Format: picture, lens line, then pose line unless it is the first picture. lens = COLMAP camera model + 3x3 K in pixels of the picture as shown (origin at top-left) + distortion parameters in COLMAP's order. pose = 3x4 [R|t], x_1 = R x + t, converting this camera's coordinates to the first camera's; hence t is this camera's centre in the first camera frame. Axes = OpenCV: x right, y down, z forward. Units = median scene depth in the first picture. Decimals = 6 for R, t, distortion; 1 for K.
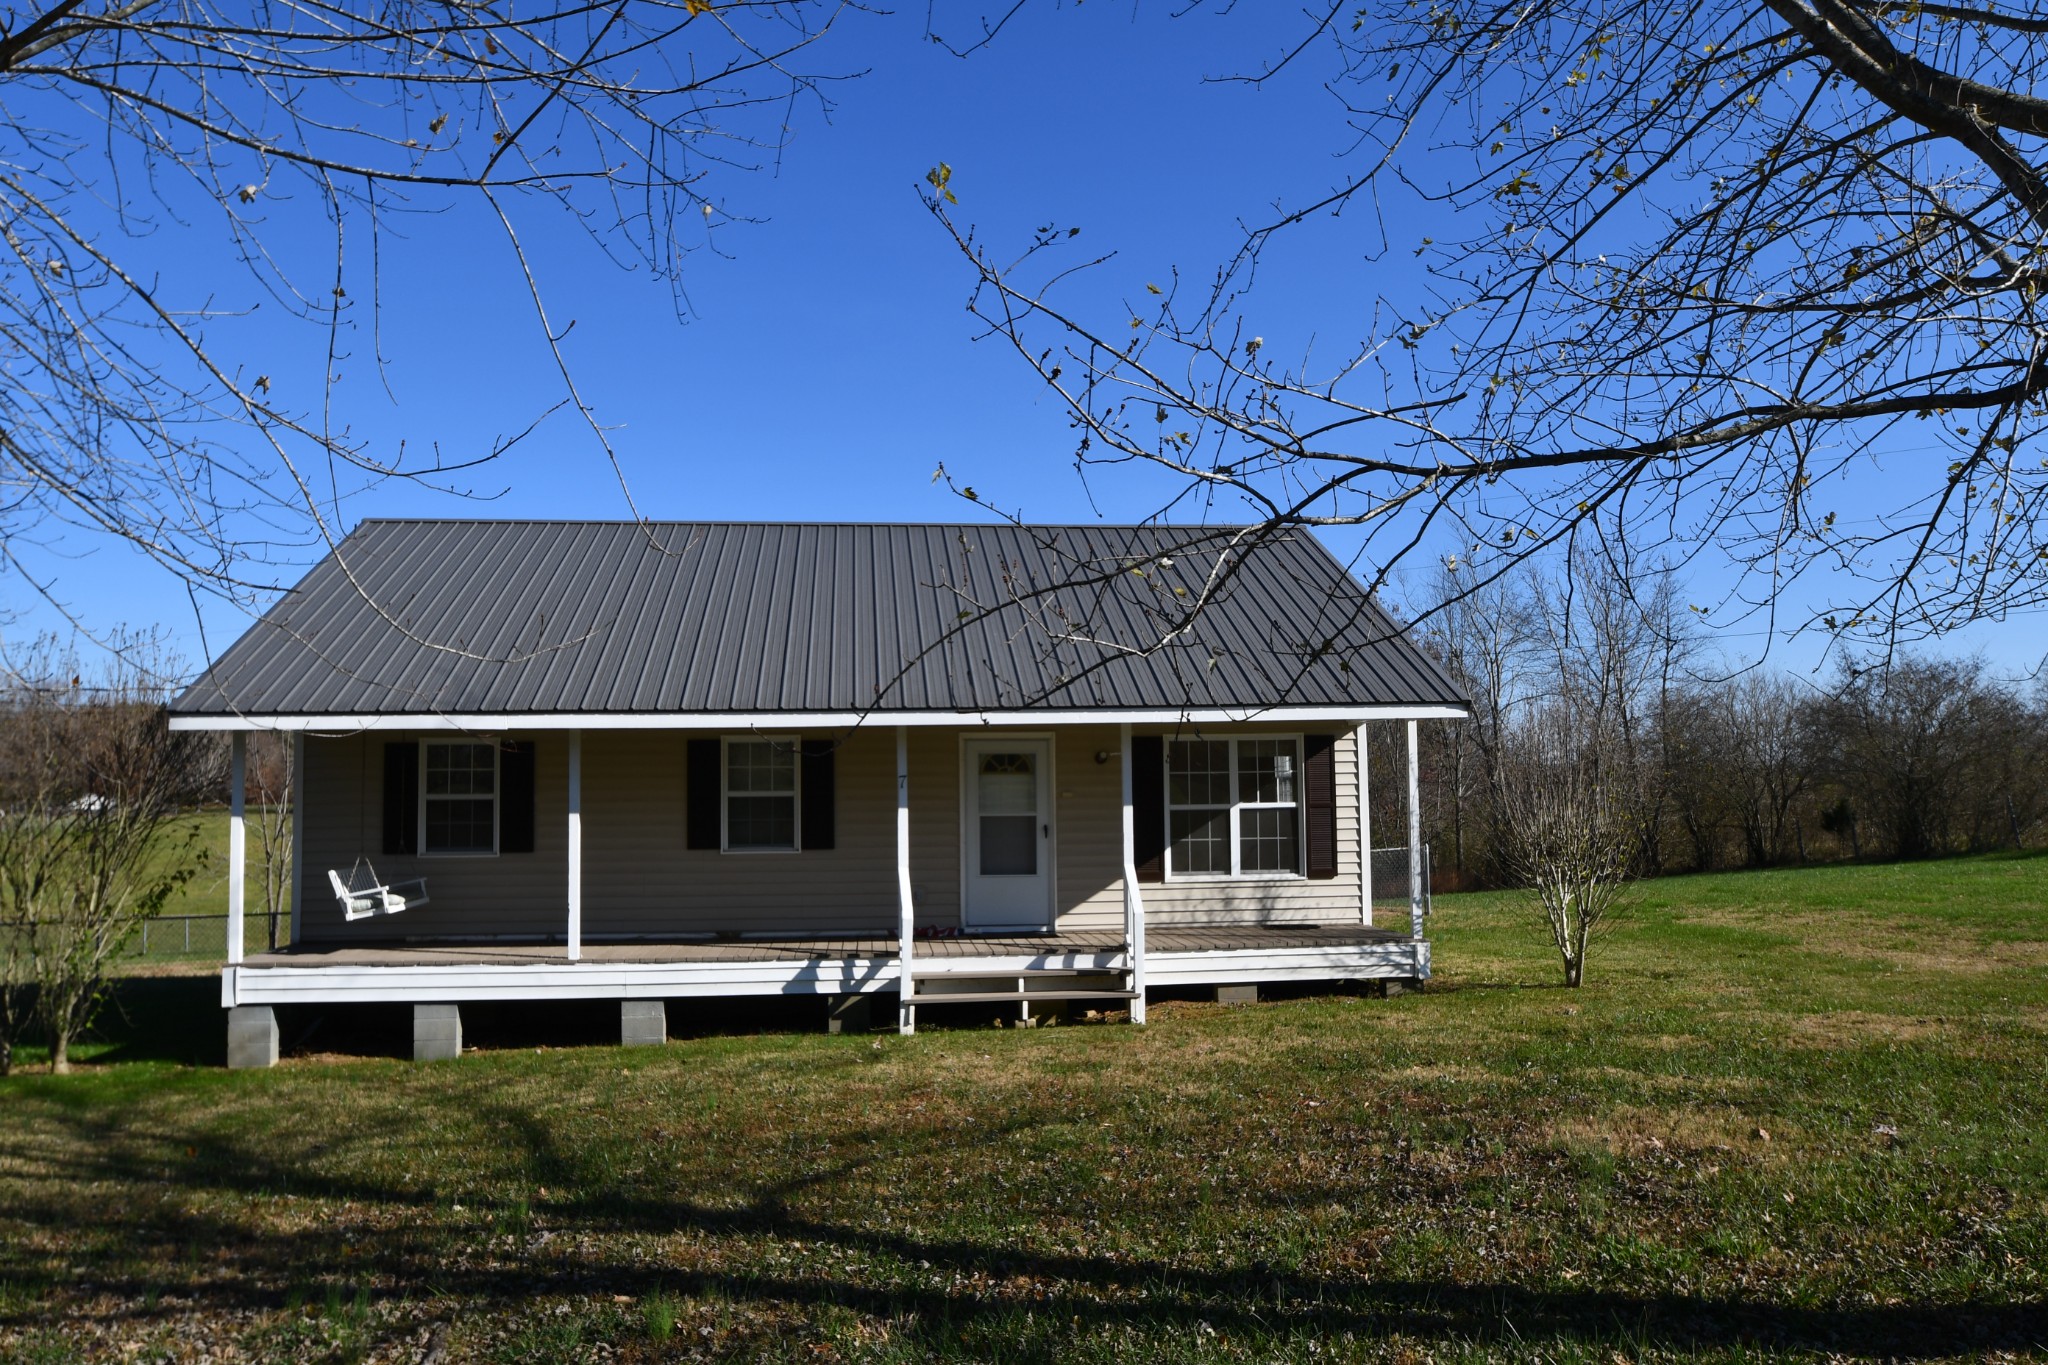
lens RADIAL K [[1449.4, 0, 1008.0], [0, 1449.4, 682.9], [0, 0, 1]] dist [-0.047648, 0.004039]
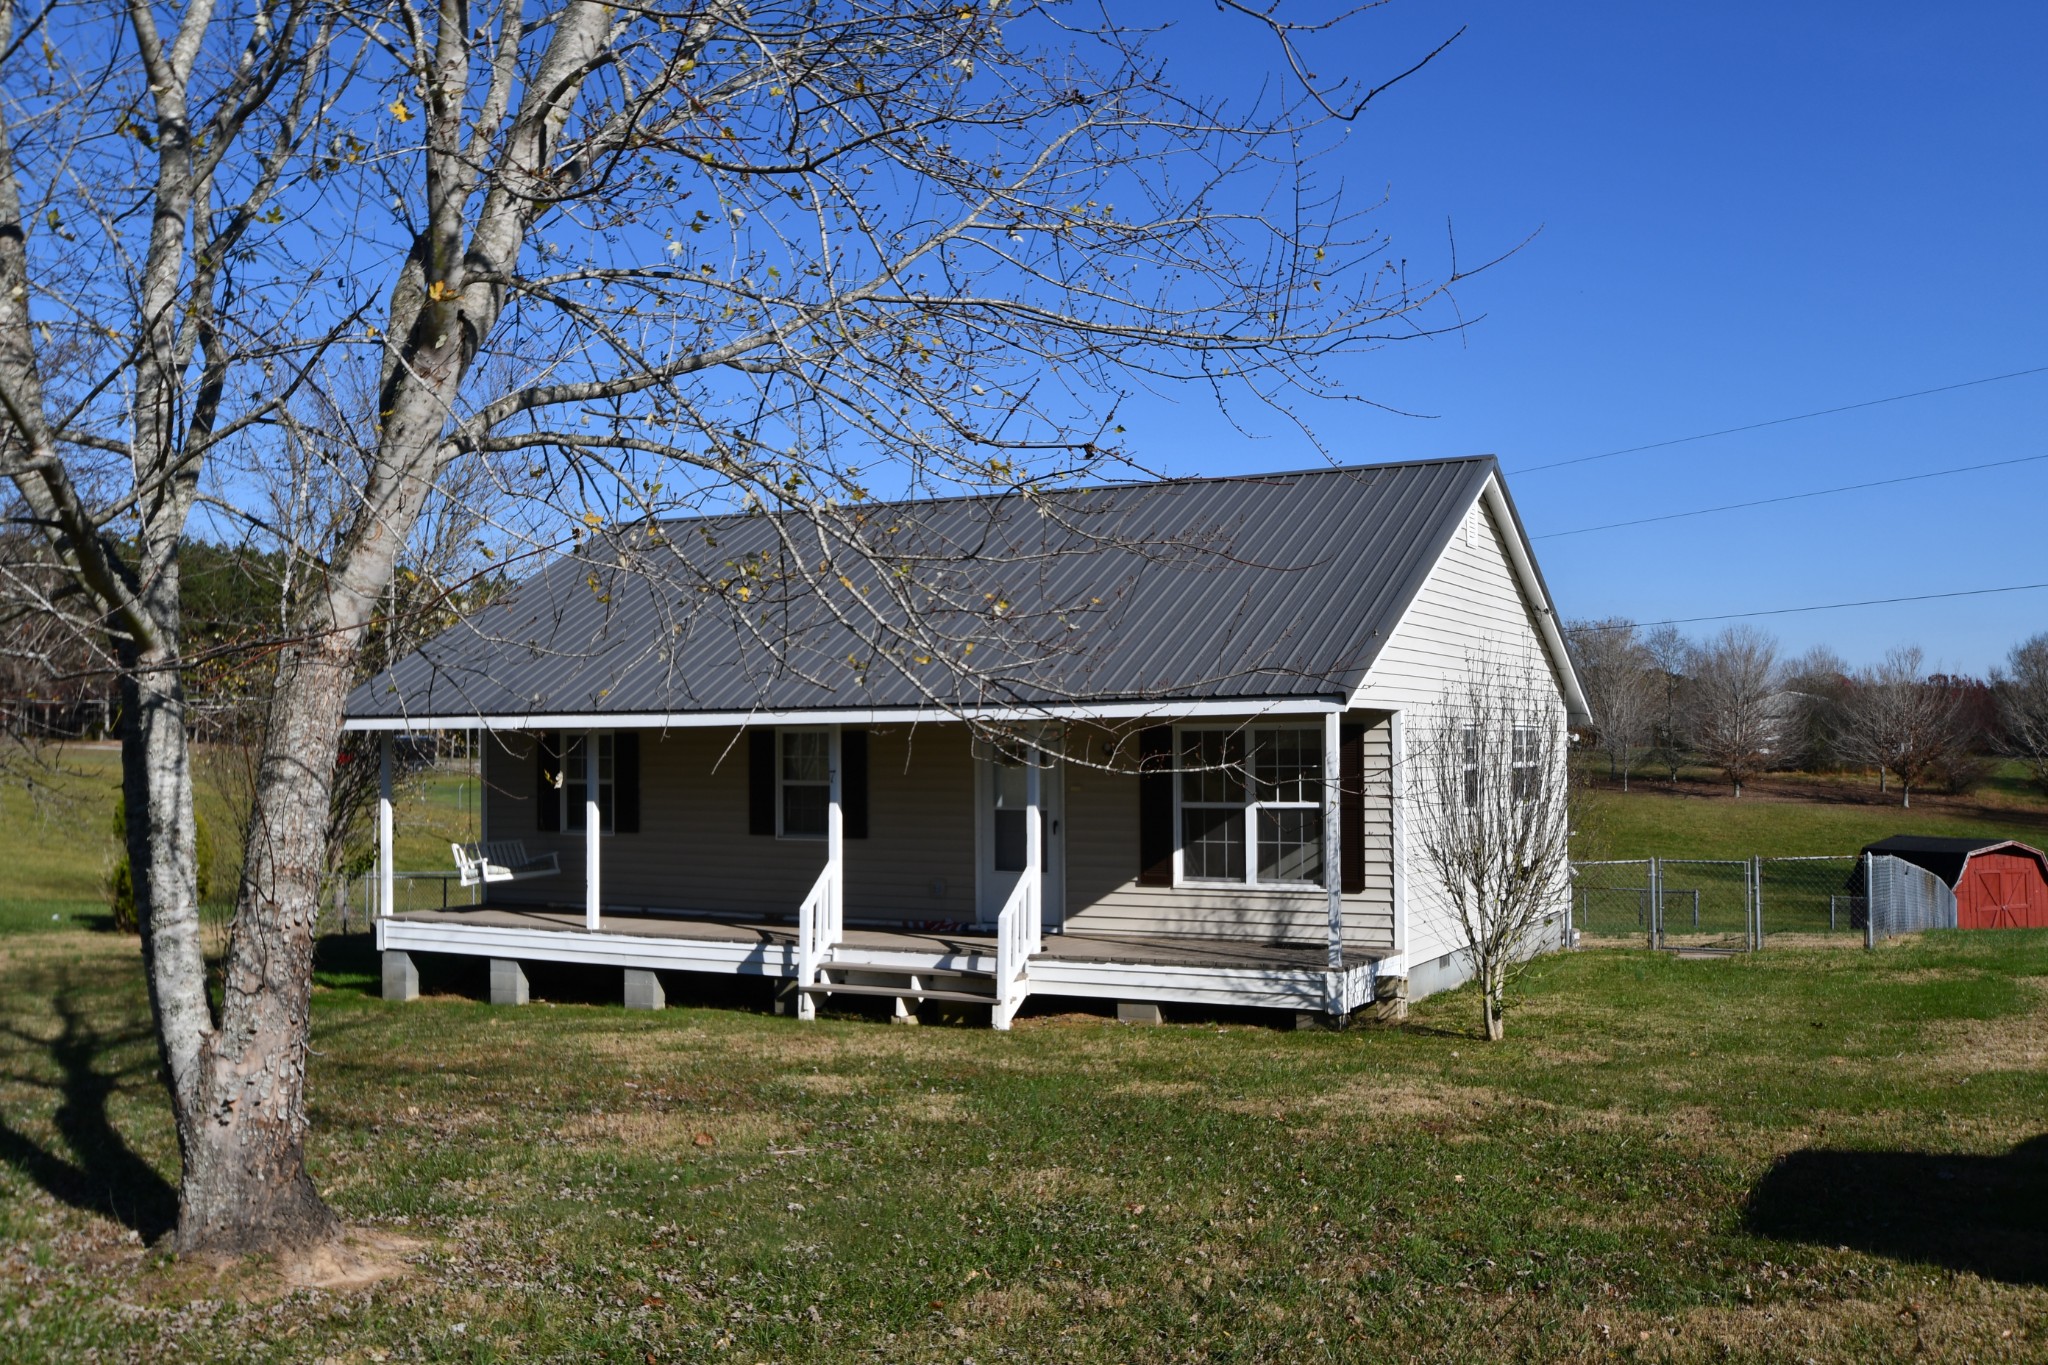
lens RADIAL K [[1855.2, 0, 994.4], [0, 1855.2, 679.0], [0, 0, 1]] dist [-0.062075, 0.011452]
pose [[0.824222, -0.014426, -0.566082, 0.774991], [0.038517, 0.998788, 0.030628, -0.036845], [0.564955, -0.047048, 0.823779, -0.011613]]
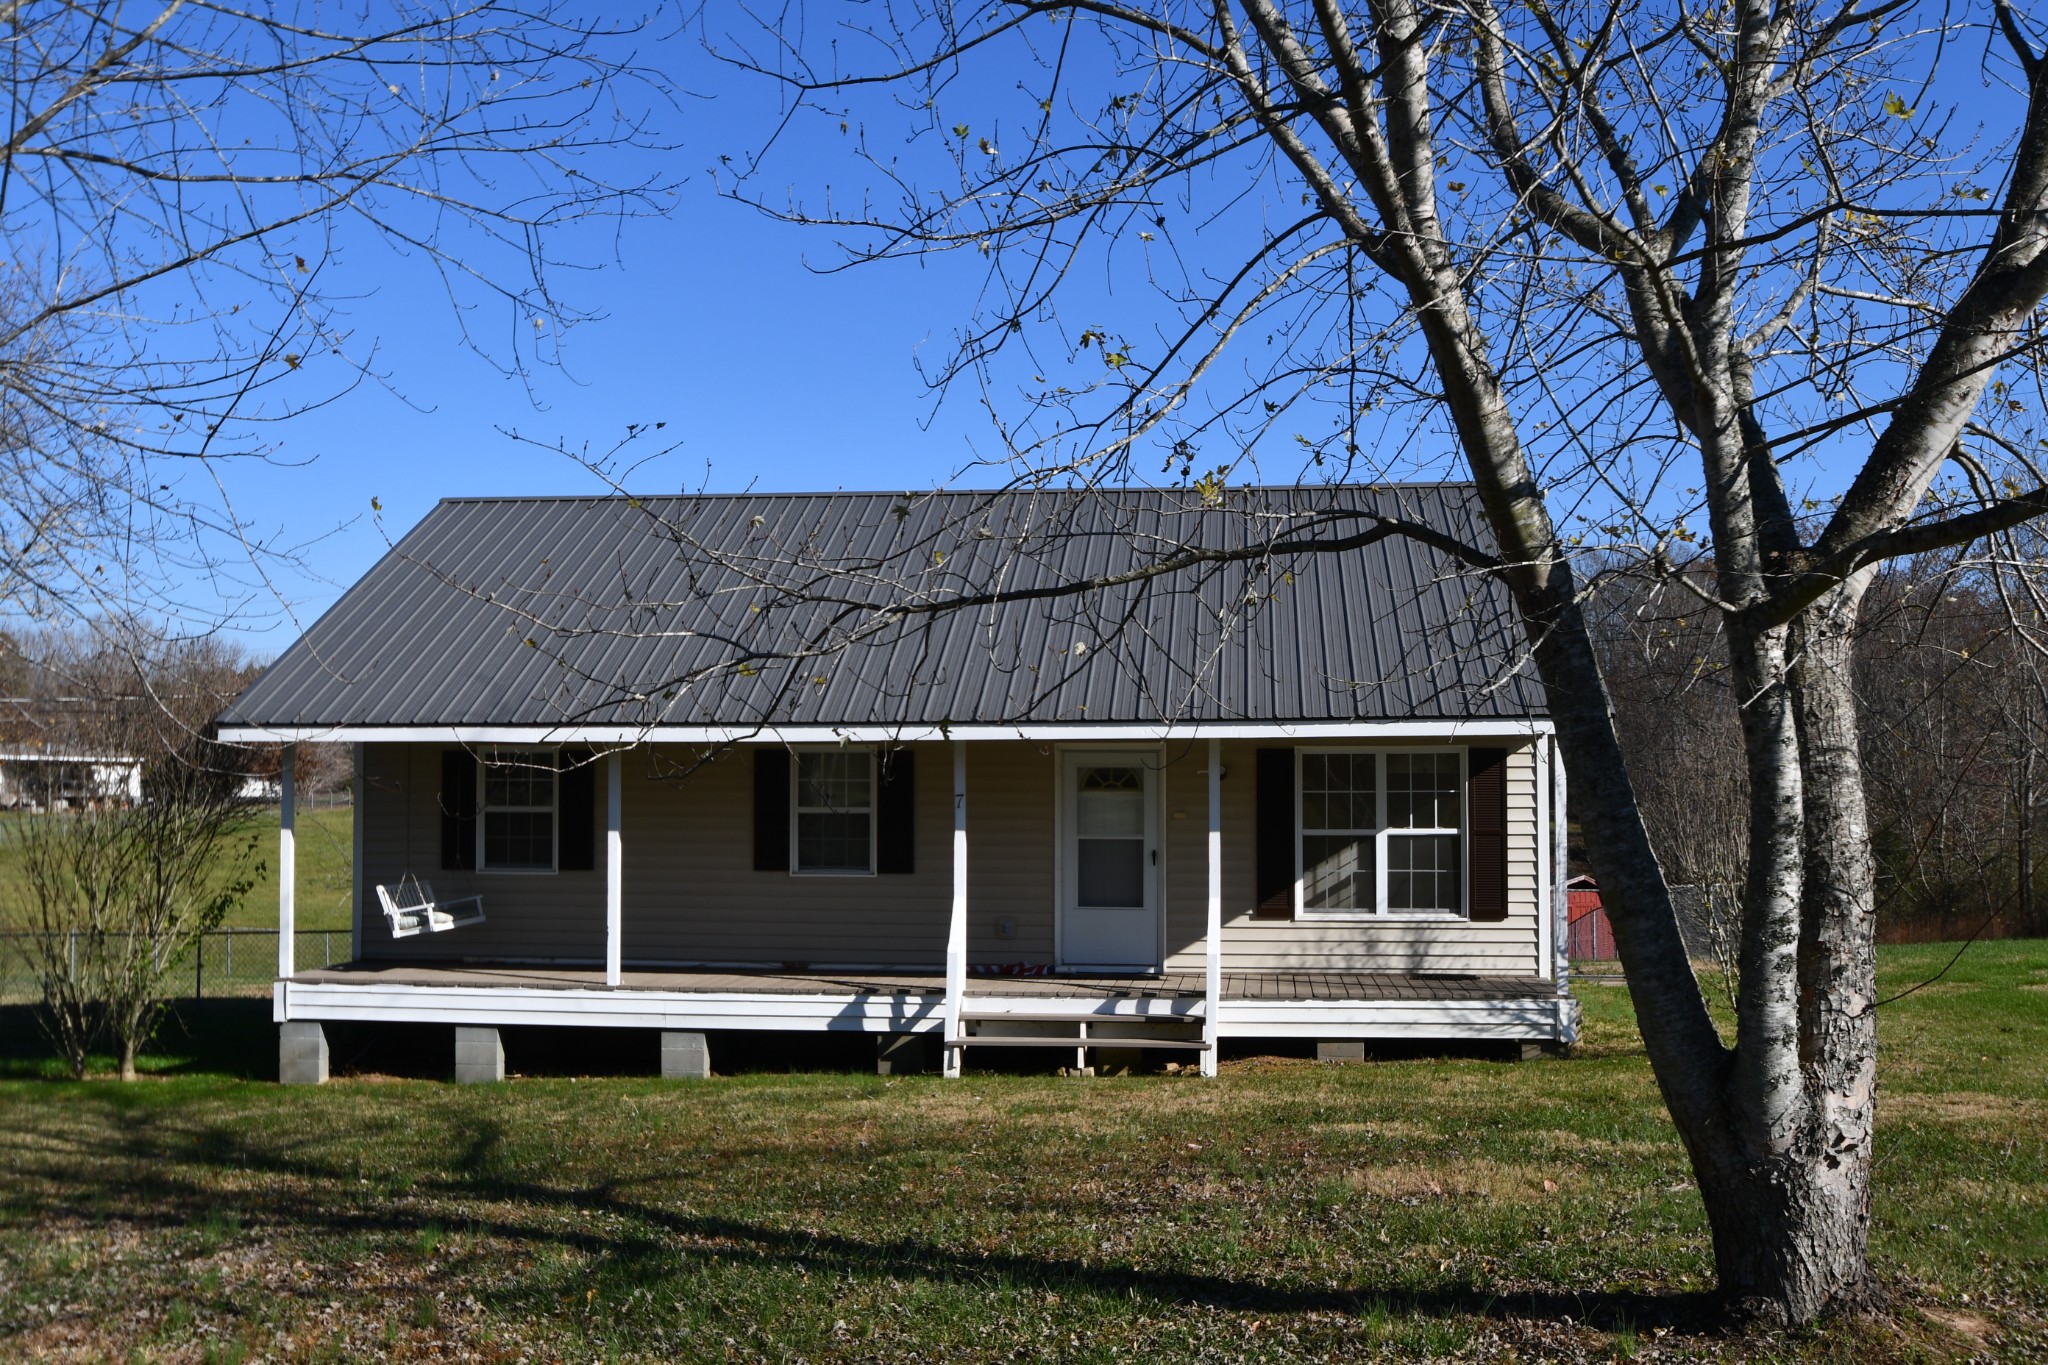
lens RADIAL K [[2054.5, 0, 1001.3], [0, 2054.5, 679.9], [0, 0, 1]] dist [-0.075174, 0.021961]
pose [[0.974714, 0.000402, -0.223455, 0.241141], [0.005198, 0.999687, 0.024473, -0.038633], [0.223395, -0.025016, 0.974407, -0.238718]]
